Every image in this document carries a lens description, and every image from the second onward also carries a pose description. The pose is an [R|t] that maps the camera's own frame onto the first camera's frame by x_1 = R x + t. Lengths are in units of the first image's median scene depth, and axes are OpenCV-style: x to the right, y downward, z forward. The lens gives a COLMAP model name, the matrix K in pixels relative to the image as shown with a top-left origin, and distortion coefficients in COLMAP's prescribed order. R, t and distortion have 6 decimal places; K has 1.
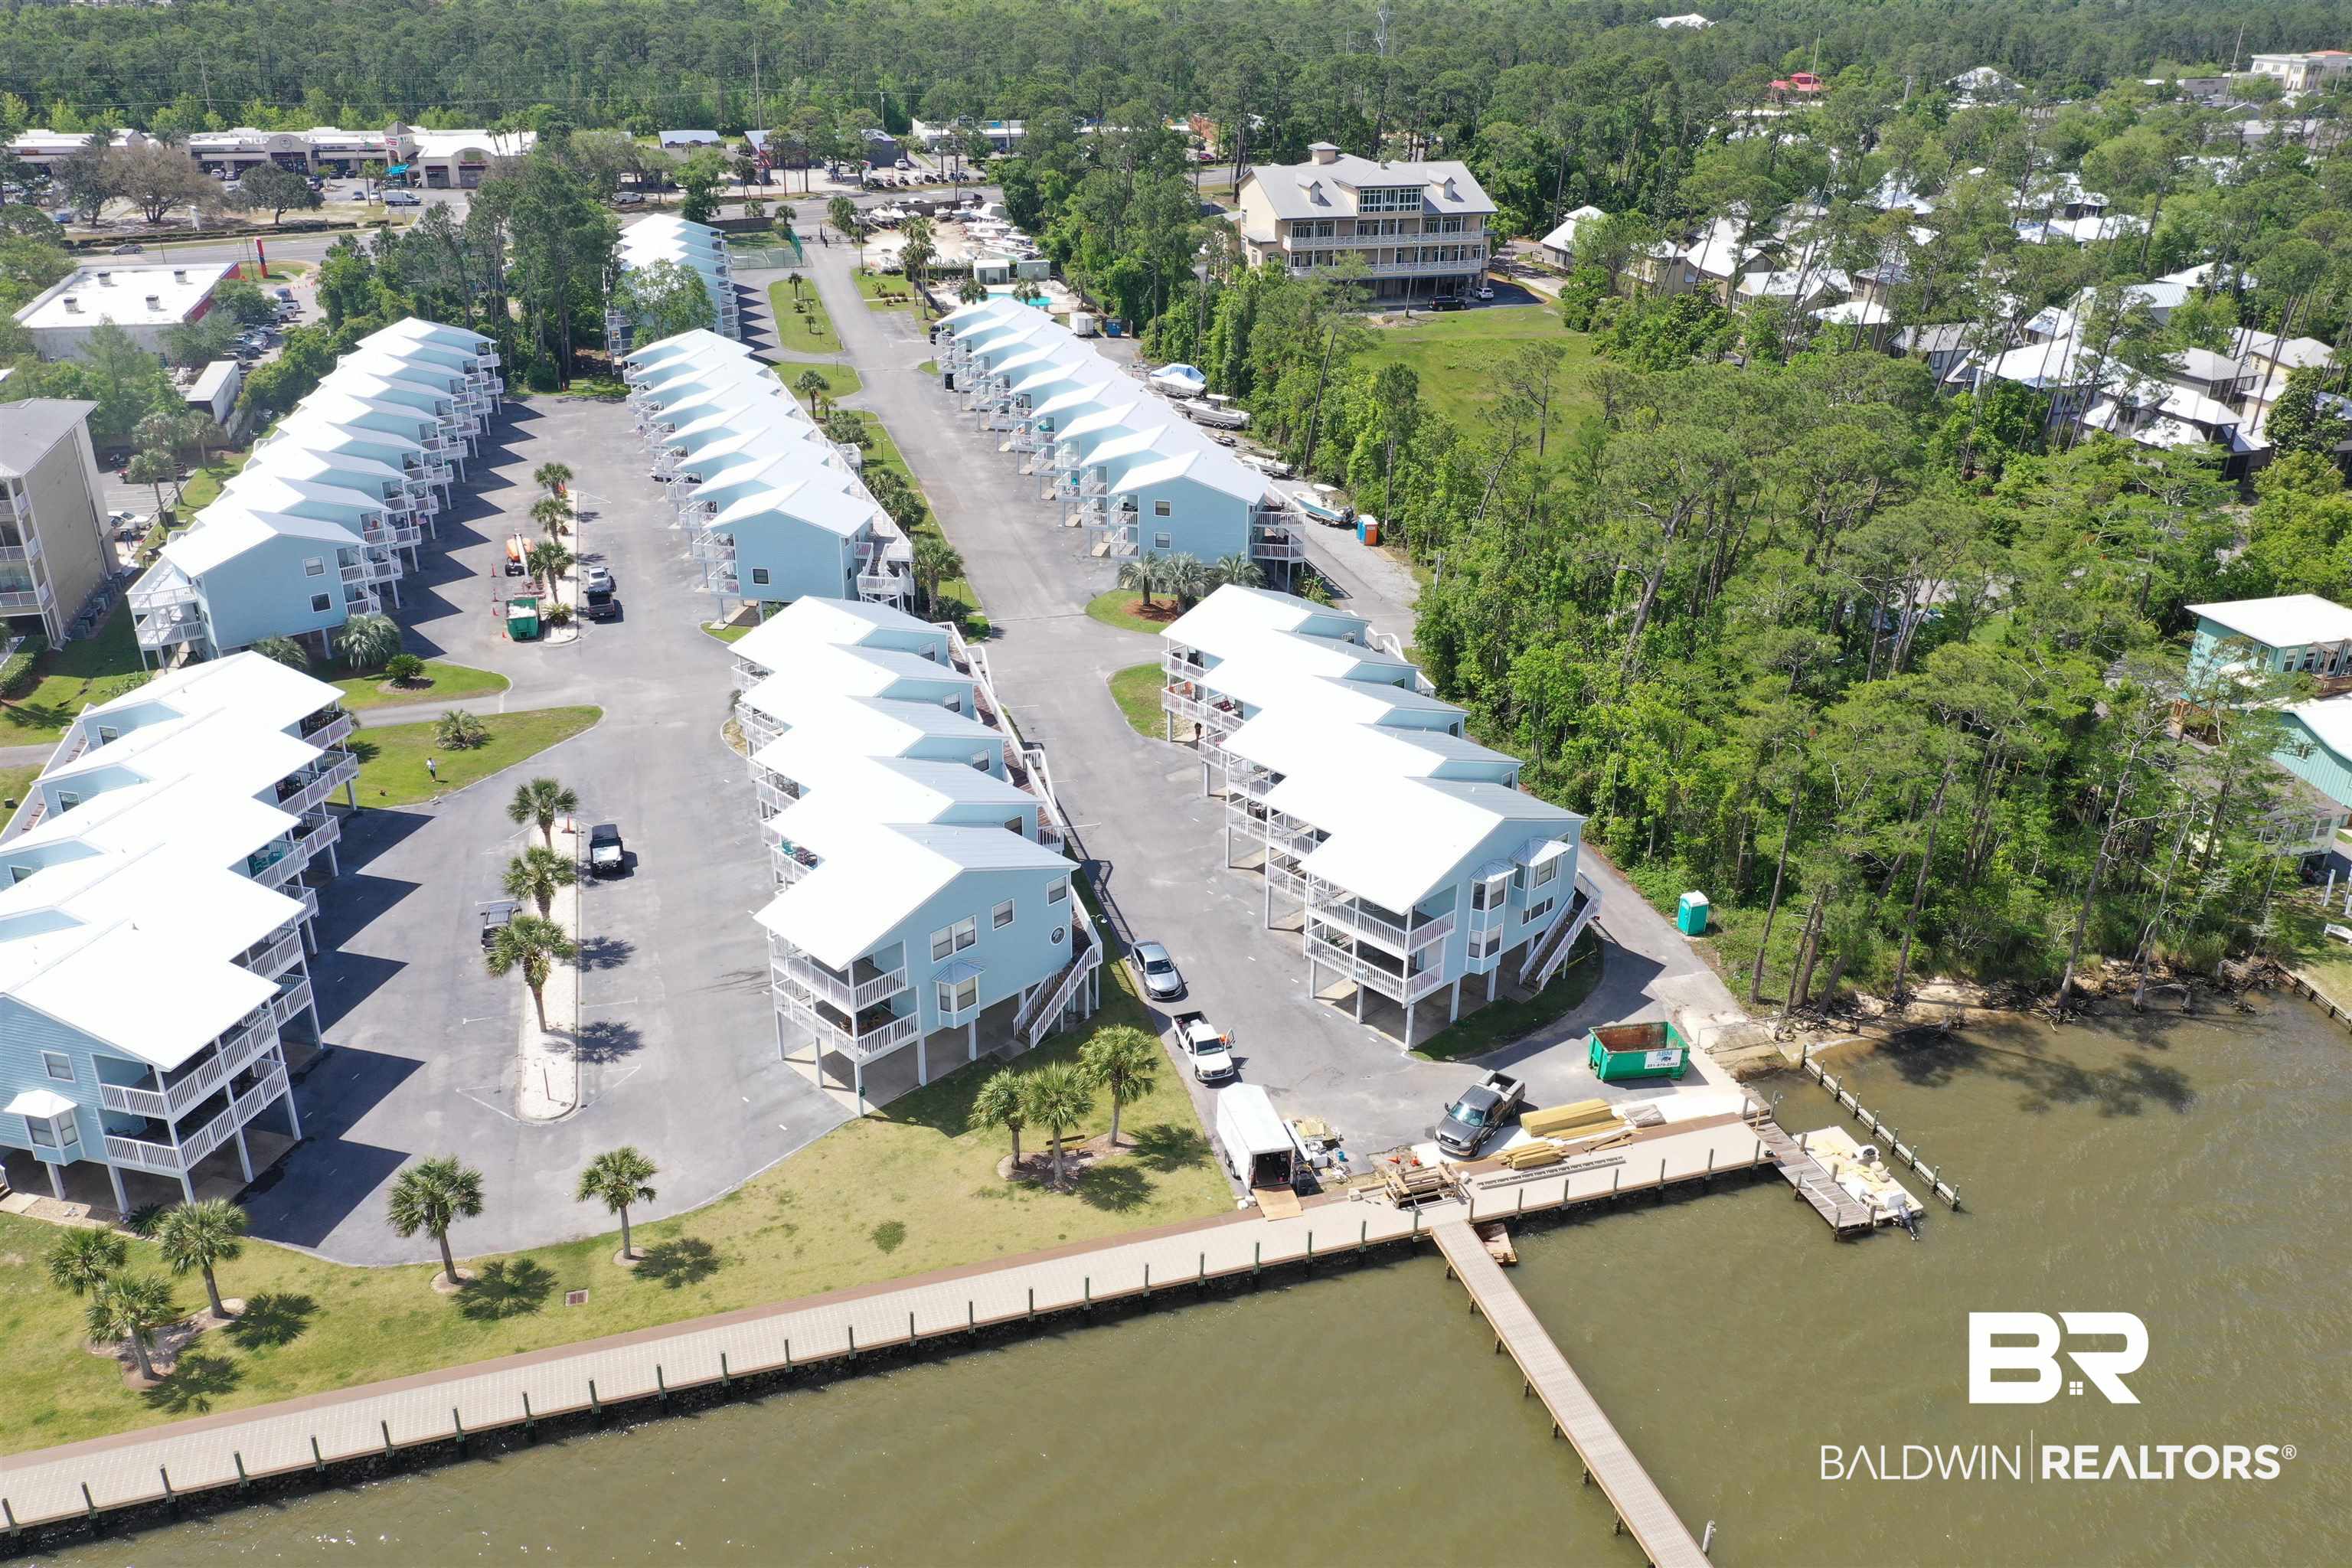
lens RADIAL K [[1675.7, 0, 1176.0], [0, 1675.7, 784.0], [0, 0, 1]] dist [0.008206, 0.003604]
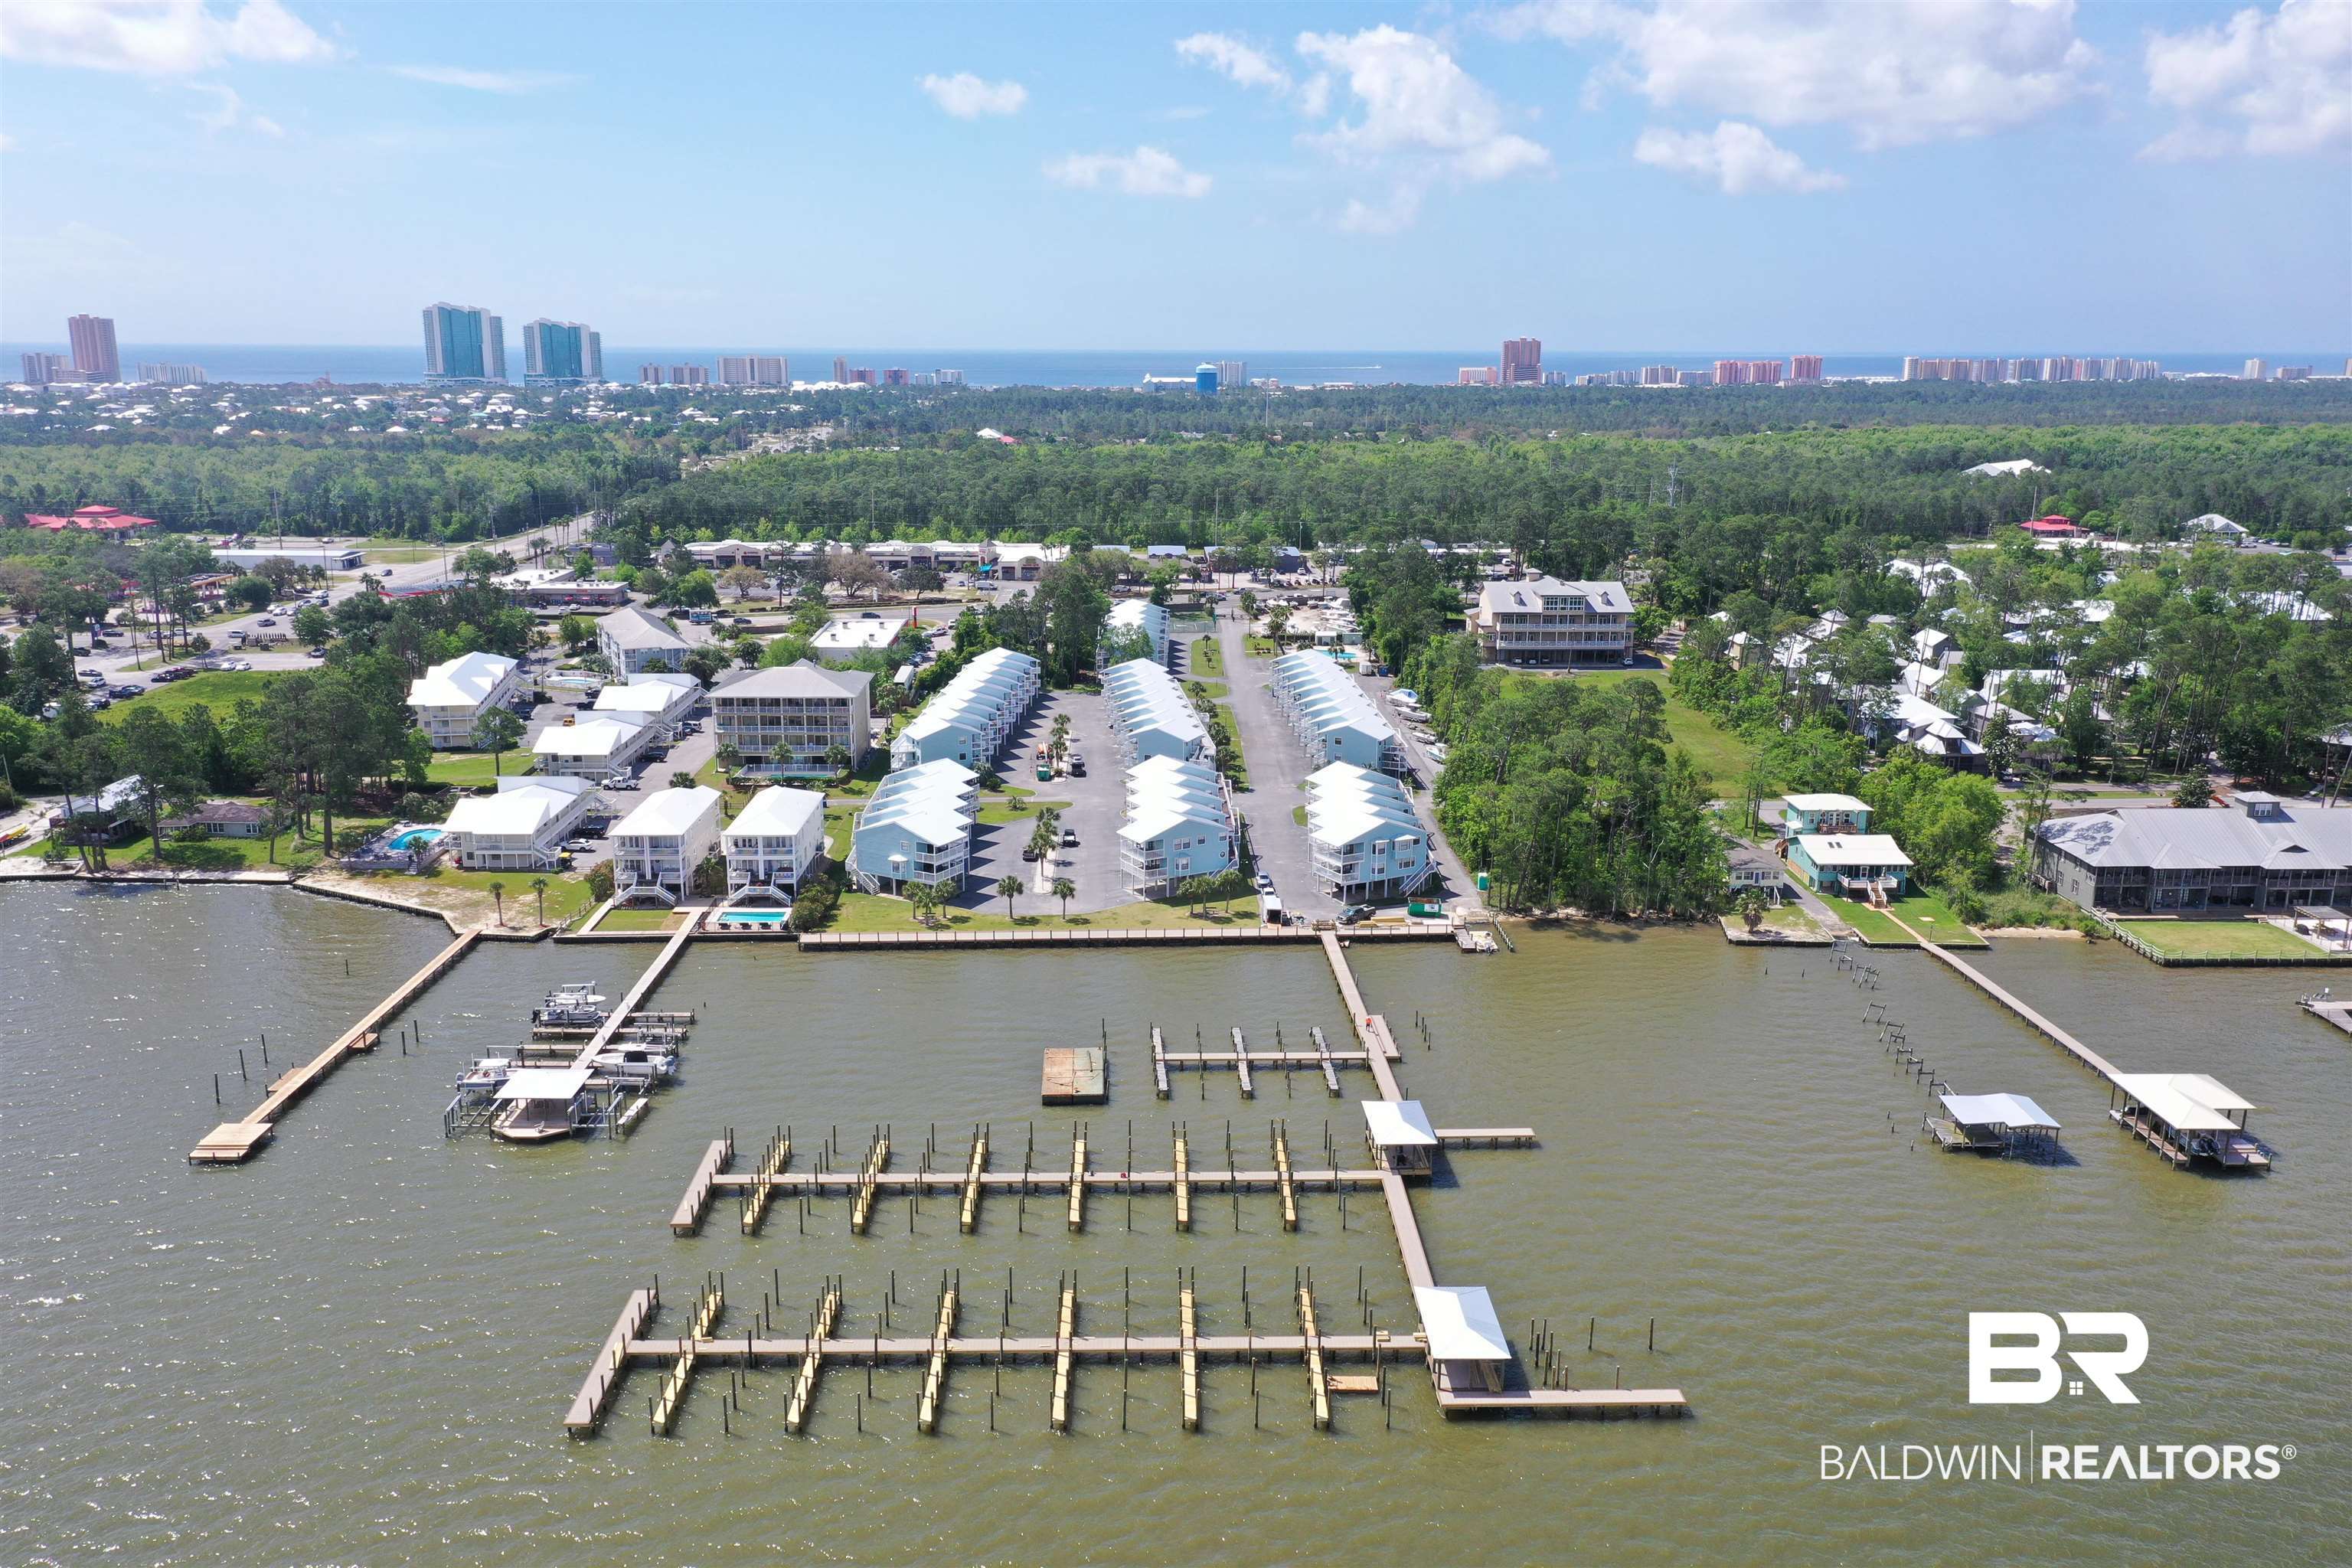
lens RADIAL K [[1873.1, 0, 1176.0], [0, 1873.1, 784.0], [0, 0, 1]] dist [0.006186, -0.001090]
pose [[0.961219, 0.054500, -0.270346, 0.288930], [-0.115026, 0.970170, -0.213400, 0.273207], [0.250652, 0.236221, 0.938815, -0.820374]]
